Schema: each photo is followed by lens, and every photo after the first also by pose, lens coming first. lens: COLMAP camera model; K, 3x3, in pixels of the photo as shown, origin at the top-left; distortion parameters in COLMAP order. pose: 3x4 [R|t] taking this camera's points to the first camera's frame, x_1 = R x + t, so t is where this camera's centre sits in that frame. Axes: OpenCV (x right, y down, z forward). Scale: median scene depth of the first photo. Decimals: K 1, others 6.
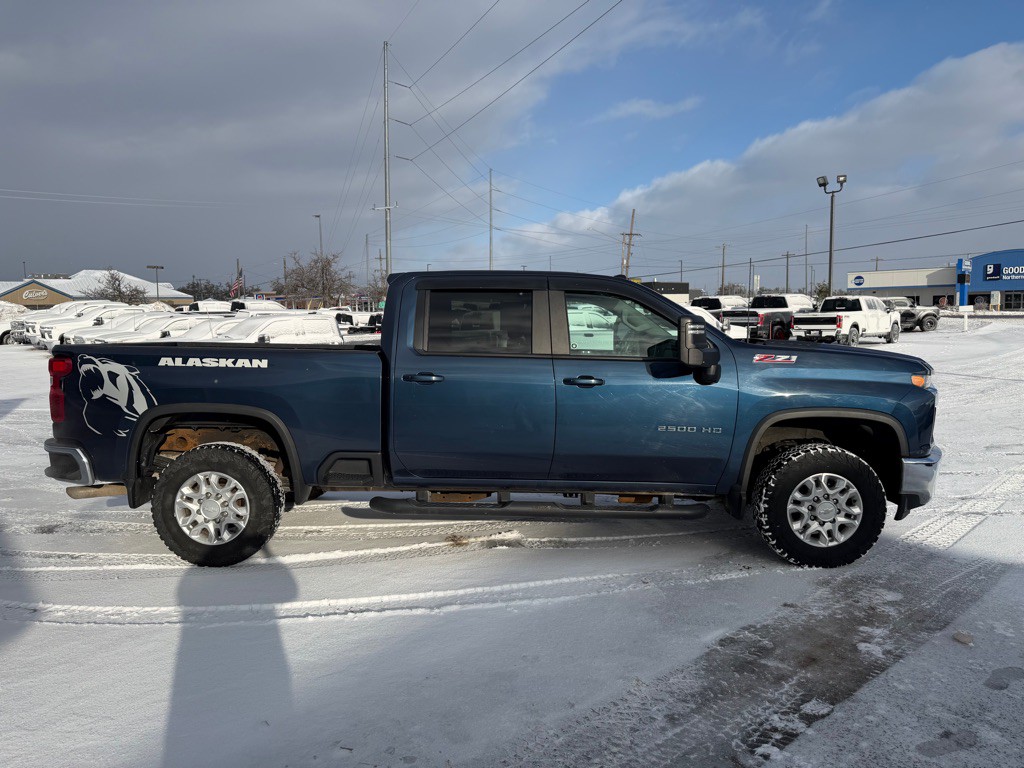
lens RADIAL K [[716.4, 0, 507.9], [0, 716.4, 387.8], [0, 0, 1]] dist [0.090110, -0.134750]
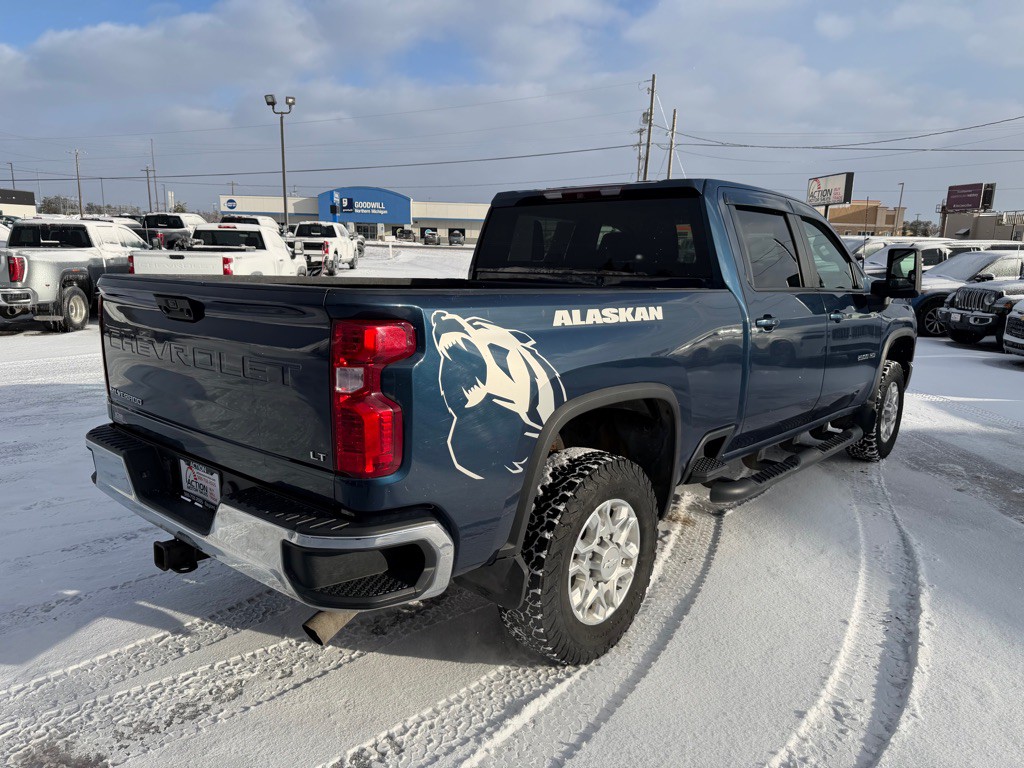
lens RADIAL K [[716.4, 0, 507.9], [0, 716.4, 387.8], [0, 0, 1]] dist [0.090110, -0.134750]
pose [[0.650339, -0.121764, 0.749822, -0.888353], [0.042776, 0.991374, 0.123888, -0.051699], [-0.758439, -0.048495, 0.649937, 0.684519]]
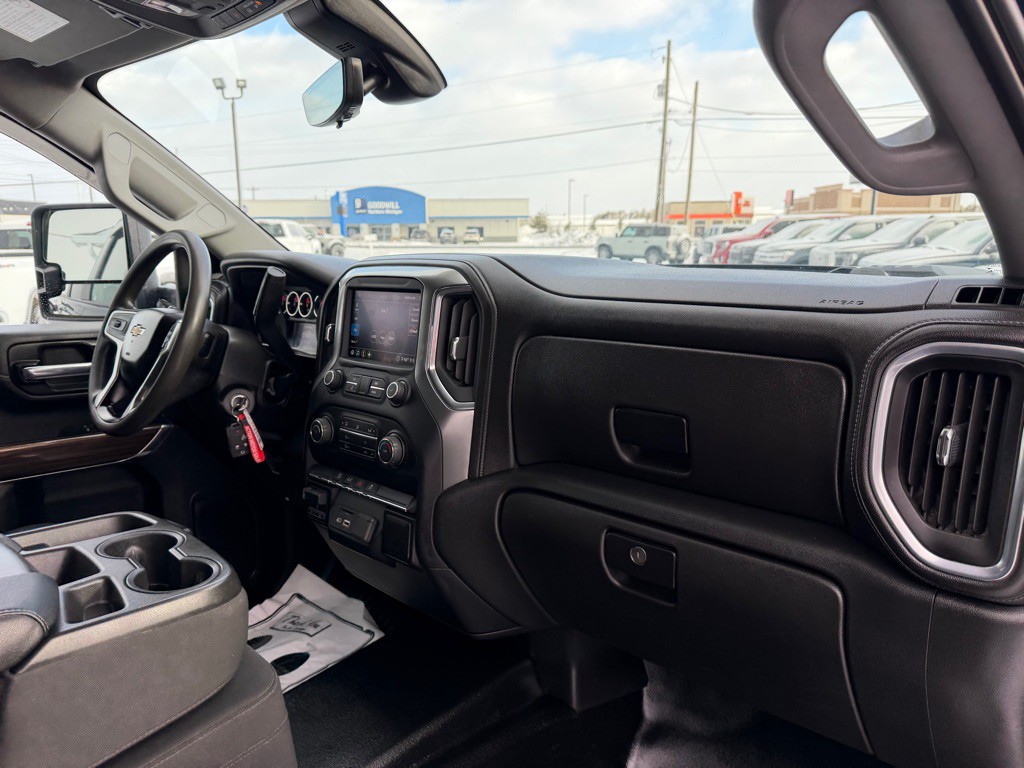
lens RADIAL K [[716.4, 0, 507.9], [0, 716.4, 387.8], [0, 0, 1]] dist [0.090110, -0.134750]
pose [[0.690155, -0.137536, 0.710472, 0.074881], [0.071135, 0.989912, 0.122531, -0.072476], [-0.720157, -0.034027, 0.692976, 0.988072]]
